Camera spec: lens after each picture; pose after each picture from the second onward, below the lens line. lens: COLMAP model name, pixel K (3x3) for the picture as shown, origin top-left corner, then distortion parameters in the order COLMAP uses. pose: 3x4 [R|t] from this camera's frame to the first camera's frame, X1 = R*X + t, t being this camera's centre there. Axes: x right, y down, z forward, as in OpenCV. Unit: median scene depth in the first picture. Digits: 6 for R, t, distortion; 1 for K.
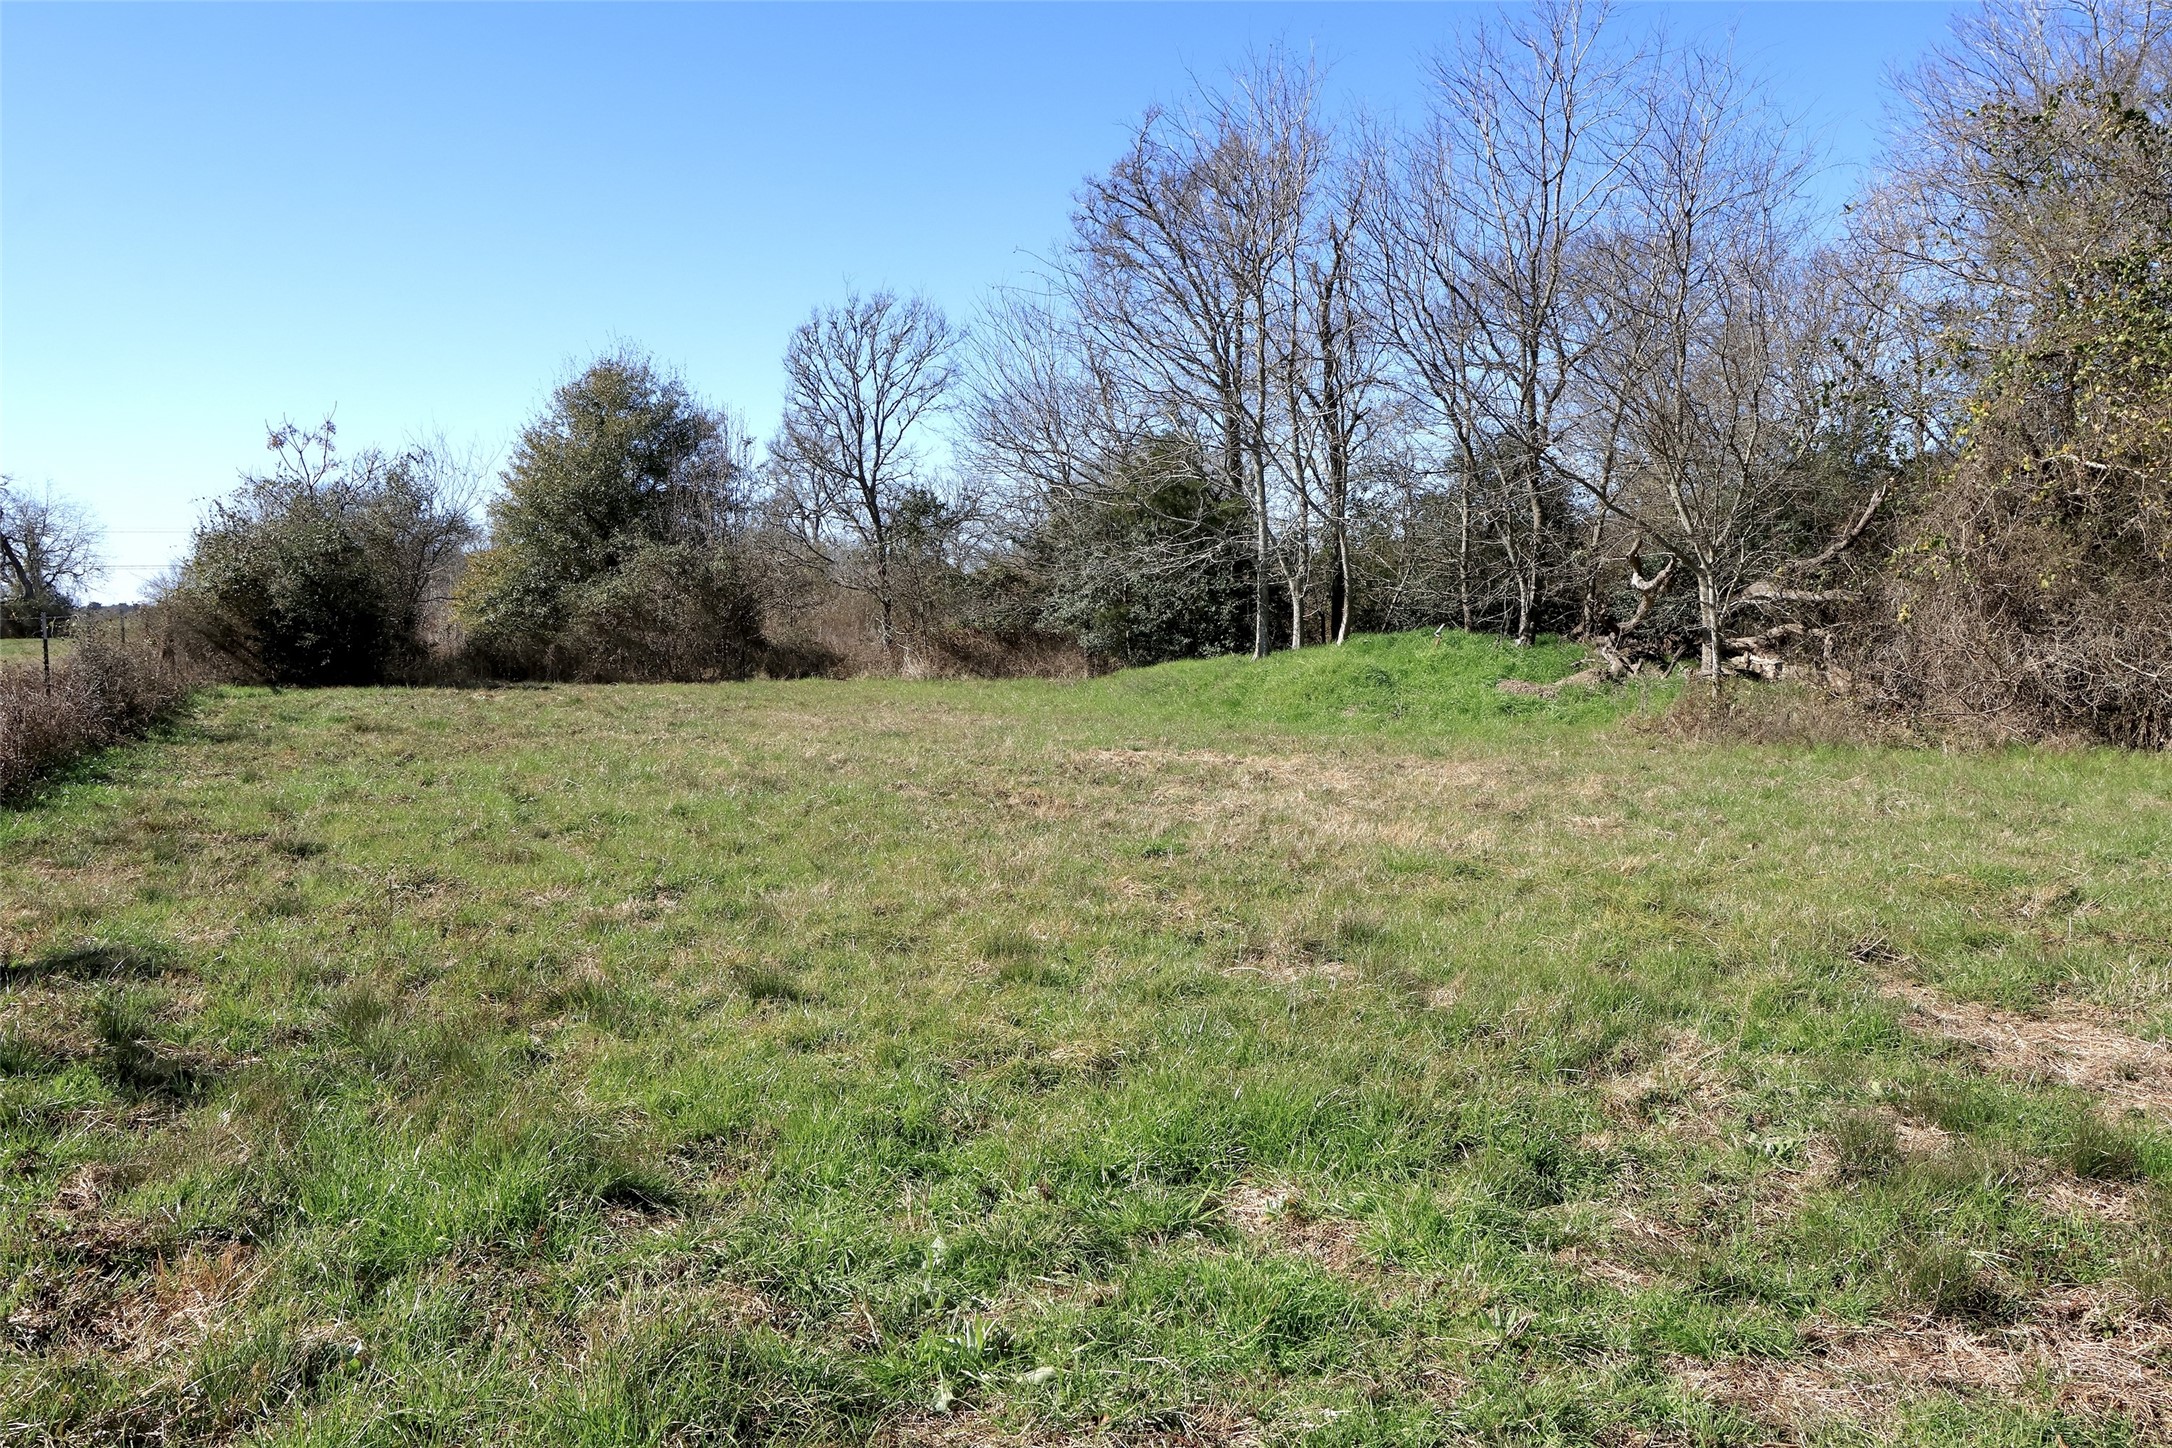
lens RADIAL K [[1768.7, 0, 1086.0], [0, 1768.7, 724.0], [0, 0, 1]] dist [0.009256, 0.005329]
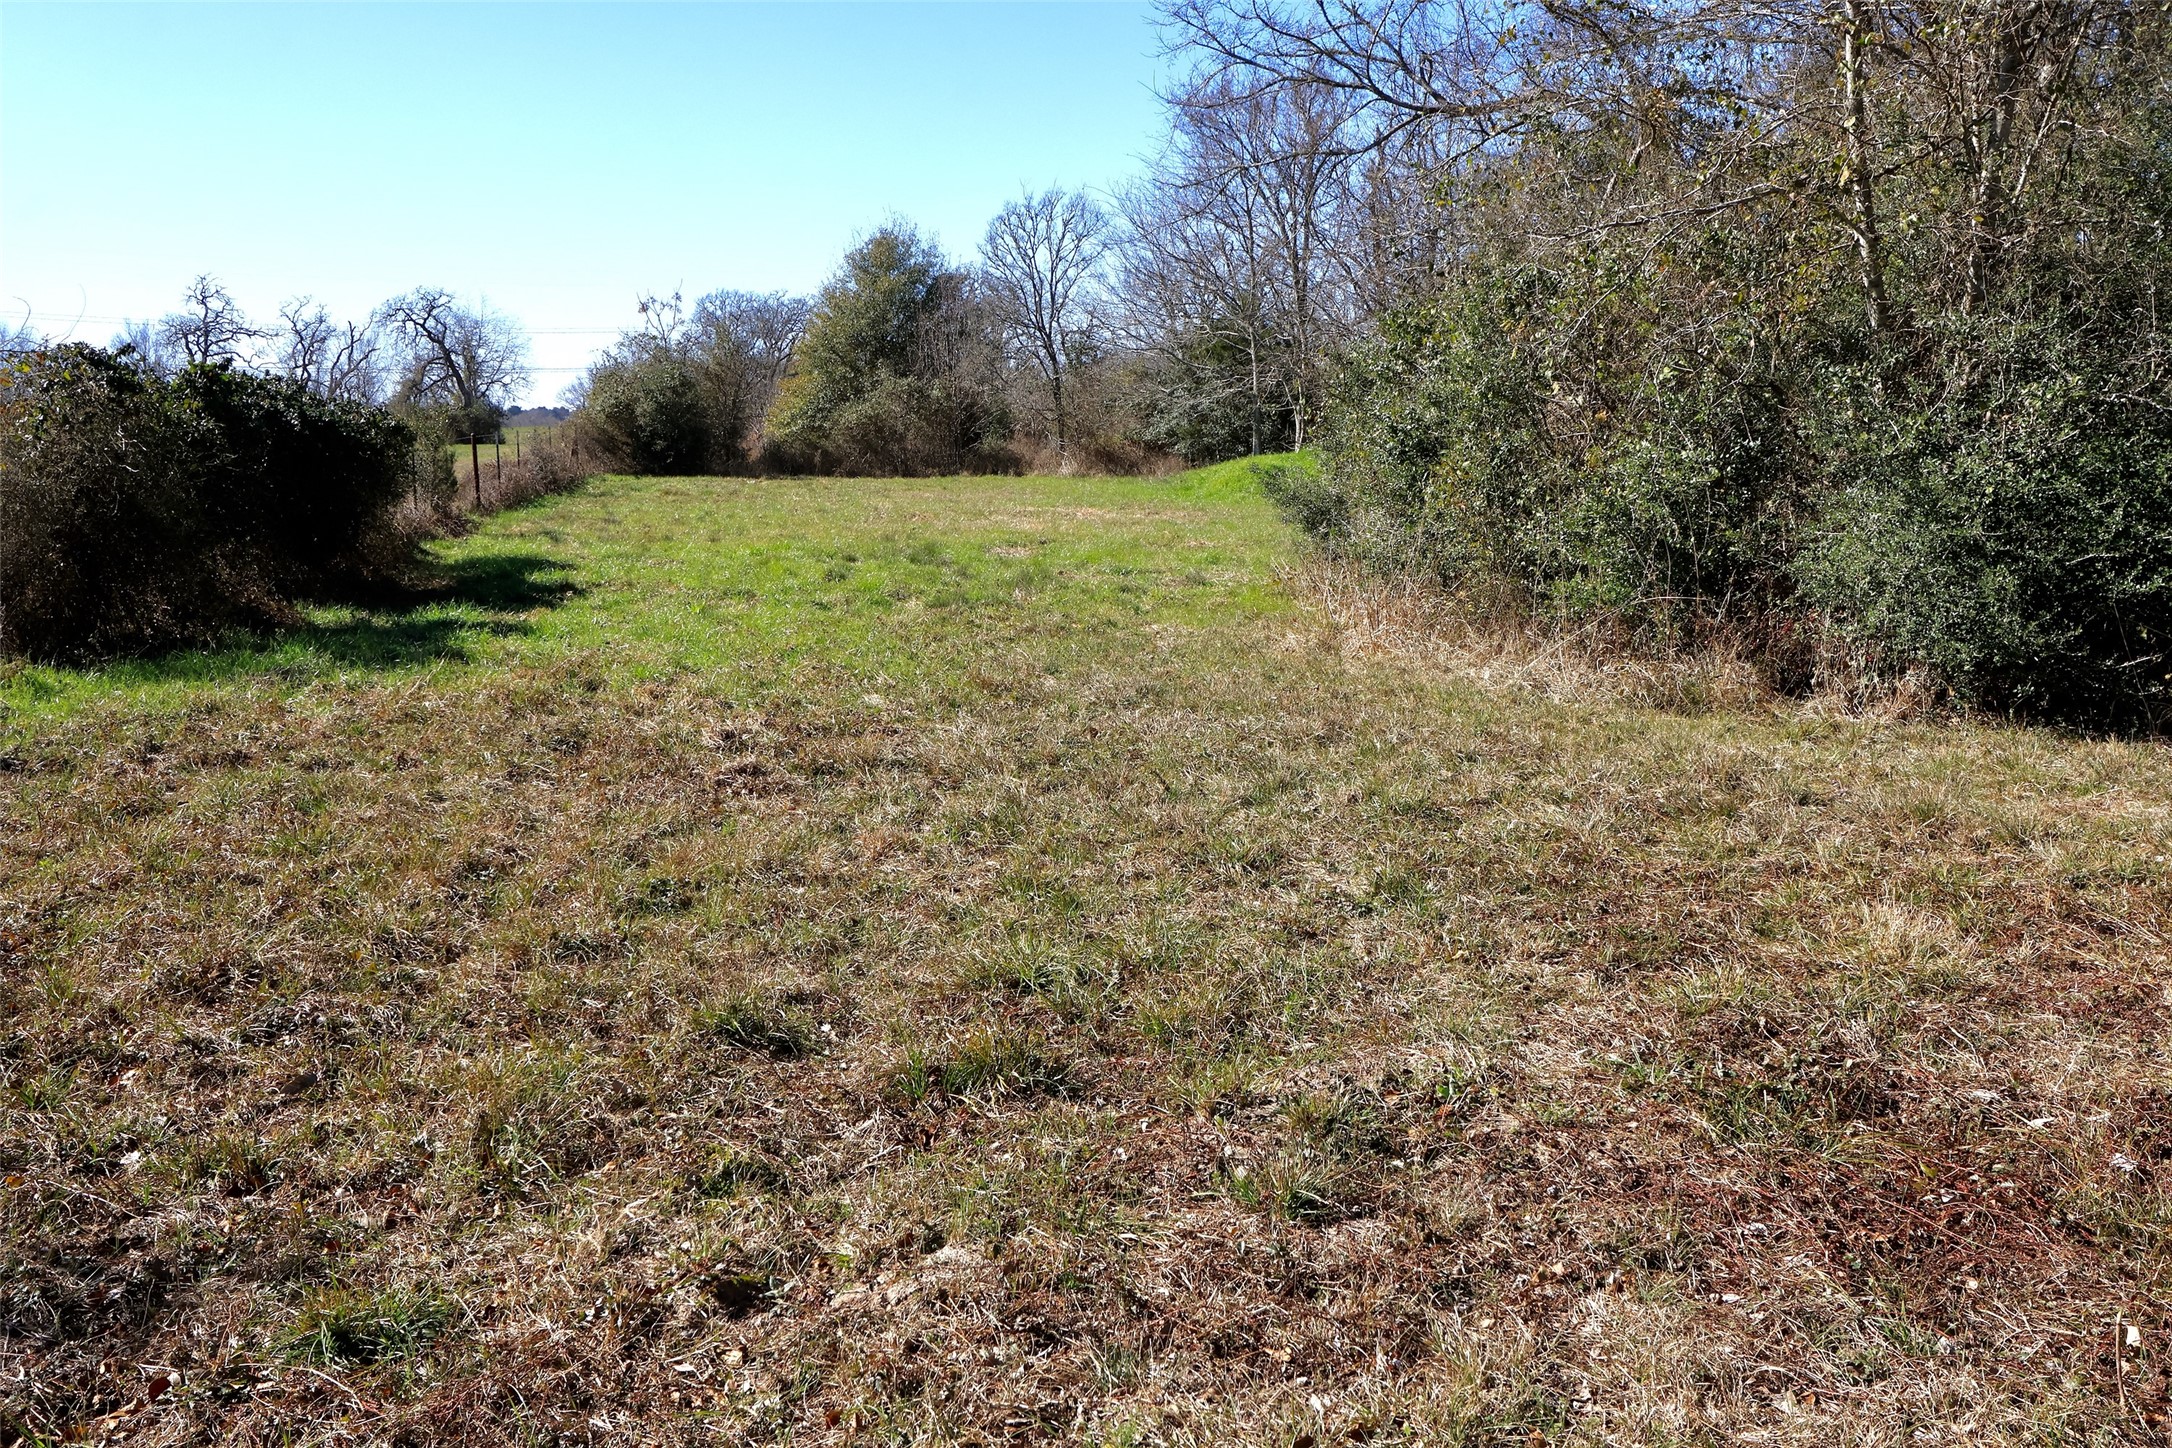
lens RADIAL K [[2261.9, 0, 1086.0], [0, 2261.9, 724.0], [0, 0, 1]] dist [-0.000346, 0.001425]
pose [[0.965879, 0.037479, -0.256266, 0.371188], [-0.018885, 0.997032, 0.074638, 0.034604], [0.258303, -0.067252, 0.963720, -0.696779]]
